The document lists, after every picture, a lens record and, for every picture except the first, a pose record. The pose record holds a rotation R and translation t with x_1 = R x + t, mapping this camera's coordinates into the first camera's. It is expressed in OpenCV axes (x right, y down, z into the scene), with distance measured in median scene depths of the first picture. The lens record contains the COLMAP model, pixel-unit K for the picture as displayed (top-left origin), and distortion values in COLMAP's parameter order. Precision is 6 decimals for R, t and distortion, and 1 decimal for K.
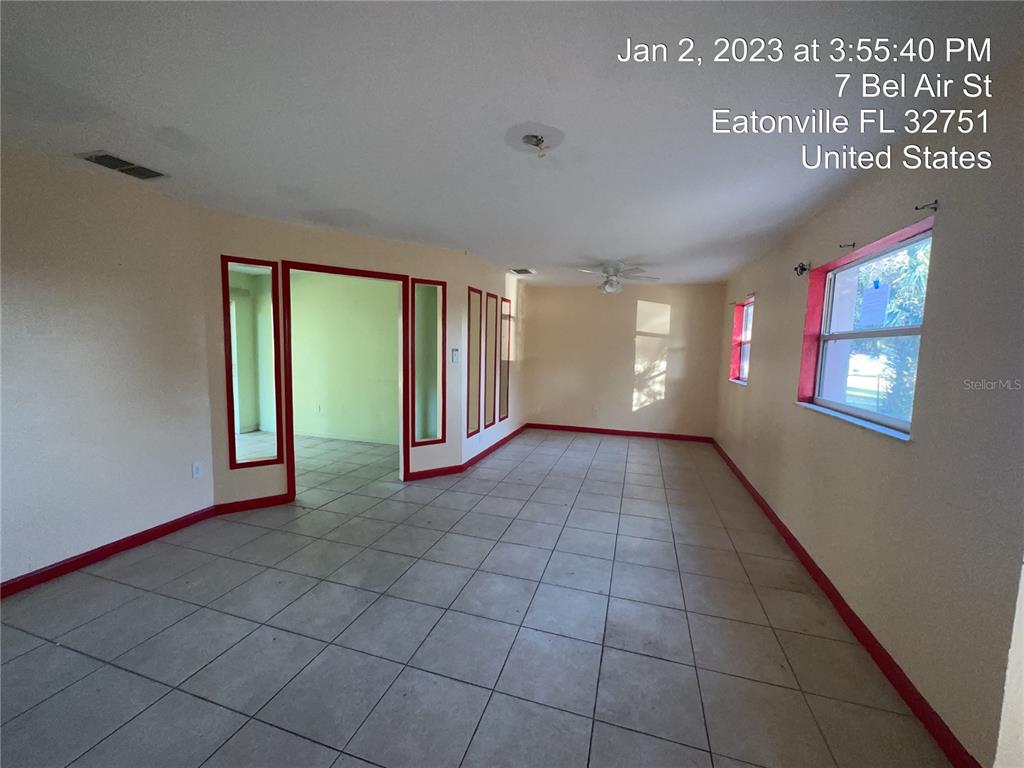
lens RADIAL K [[408.6, 0, 512.0], [0, 408.6, 384.0], [0, 0, 1]] dist [-0.002052, -0.000272]
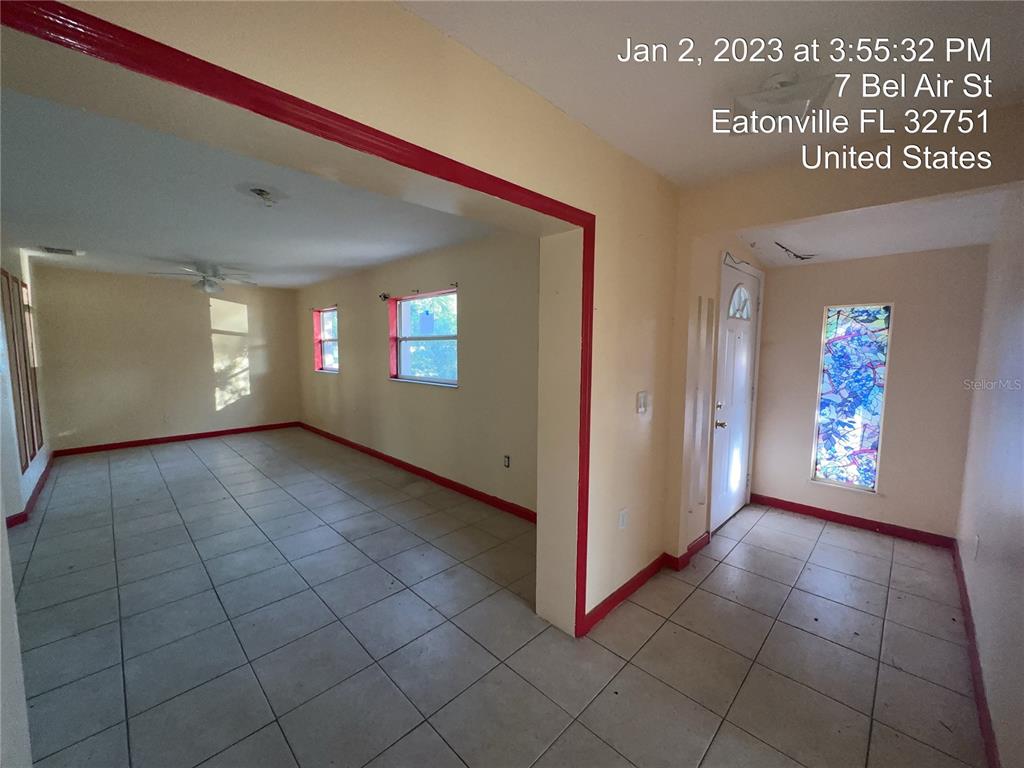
lens RADIAL K [[408.6, 0, 512.0], [0, 408.6, 384.0], [0, 0, 1]] dist [-0.002052, -0.000272]
pose [[0.462867, -0.102080, 0.880530, -0.276114], [0.088561, 0.993703, 0.068646, -0.001870], [-0.881993, 0.046206, 0.468993, -0.103655]]
